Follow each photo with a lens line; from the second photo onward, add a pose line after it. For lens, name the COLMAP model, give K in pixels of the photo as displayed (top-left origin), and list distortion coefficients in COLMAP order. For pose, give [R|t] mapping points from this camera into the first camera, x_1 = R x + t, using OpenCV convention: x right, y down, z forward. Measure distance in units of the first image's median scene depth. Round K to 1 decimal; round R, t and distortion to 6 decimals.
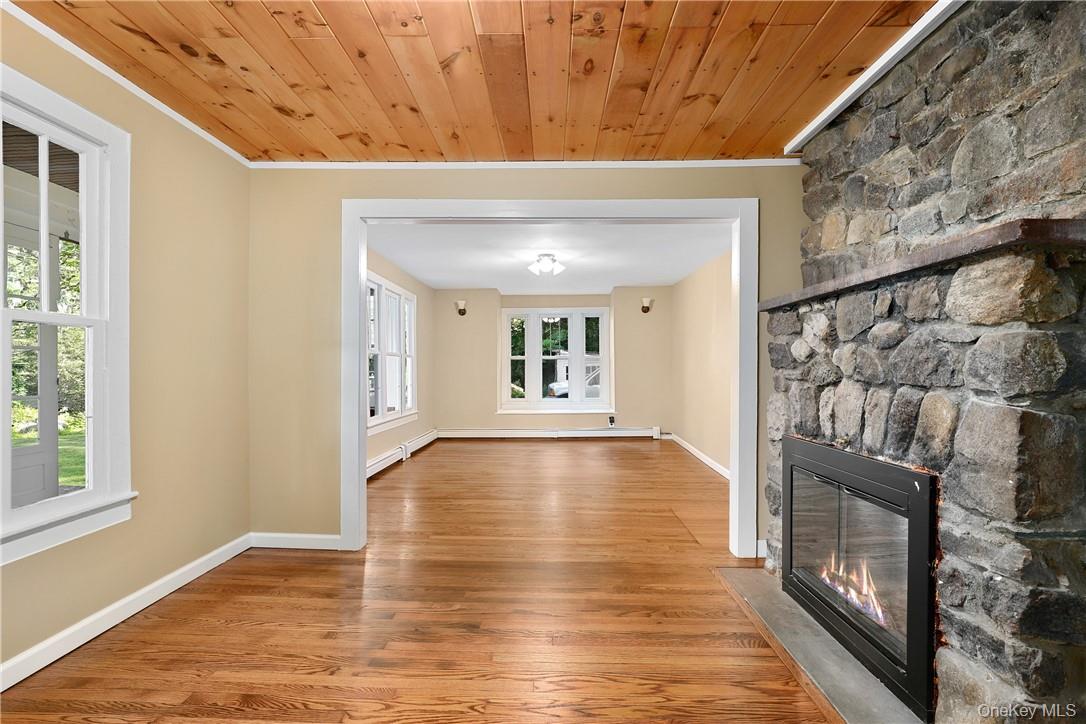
lens RADIAL K [[501.6, 0, 544.4], [0, 501.6, 371.1], [0, 0, 1]] dist [-0.012376, 0.001300]
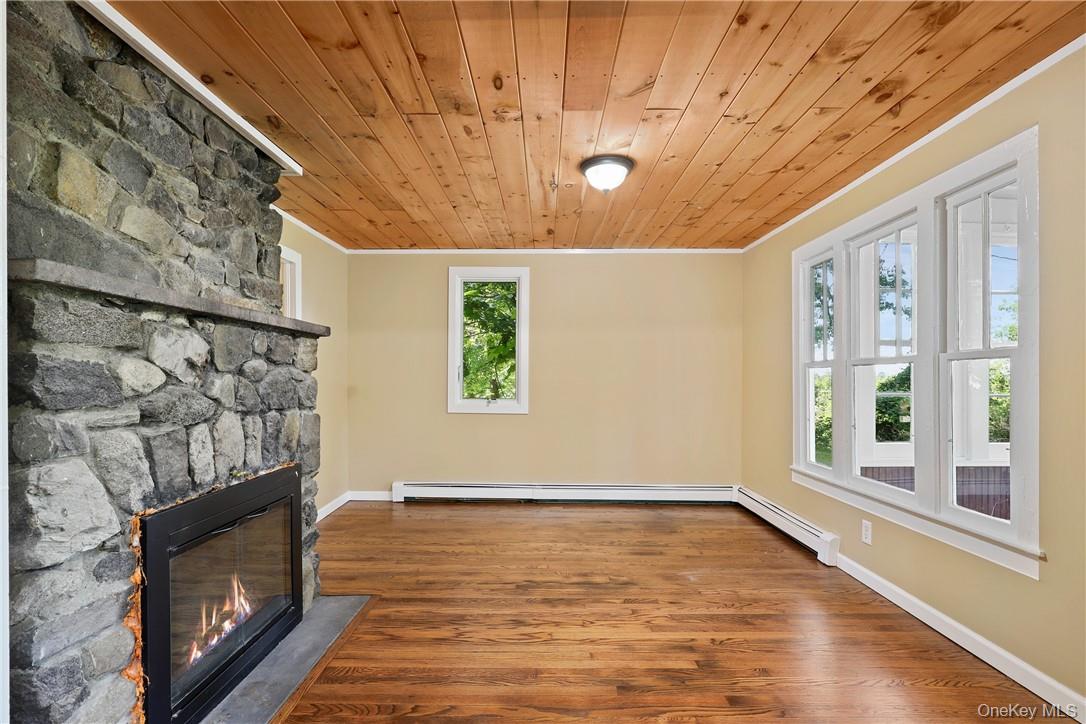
lens RADIAL K [[504.6, 0, 542.2], [0, 504.6, 380.5], [0, 0, 1]] dist [-0.019356, 0.008164]
pose [[-0.999974, 0.000642, -0.007249, 0.011369], [0.000575, 0.999957, 0.009226, -0.051242], [0.007255, 0.009222, -0.999931, 1.948726]]
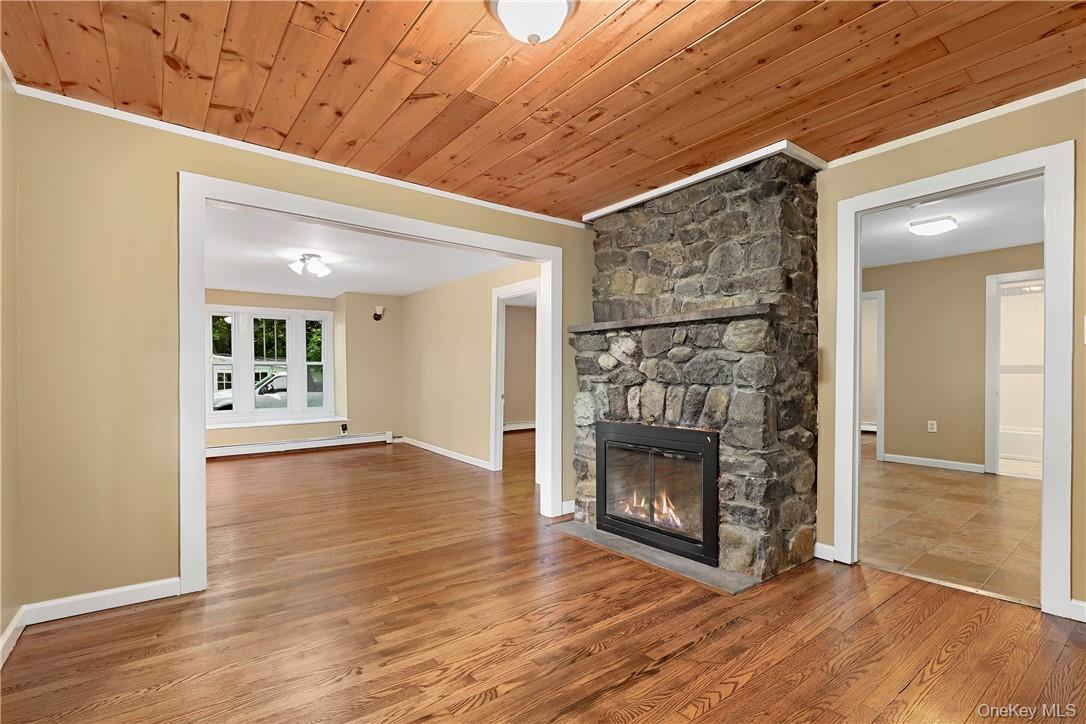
lens RADIAL K [[504.6, 0, 542.2], [0, 504.6, 380.5], [0, 0, 1]] dist [-0.019356, 0.008164]
pose [[0.777209, -0.008983, 0.629179, -0.670632], [0.005649, 0.999957, 0.007298, 0.000370], [-0.629217, -0.002118, 0.777226, -0.030296]]
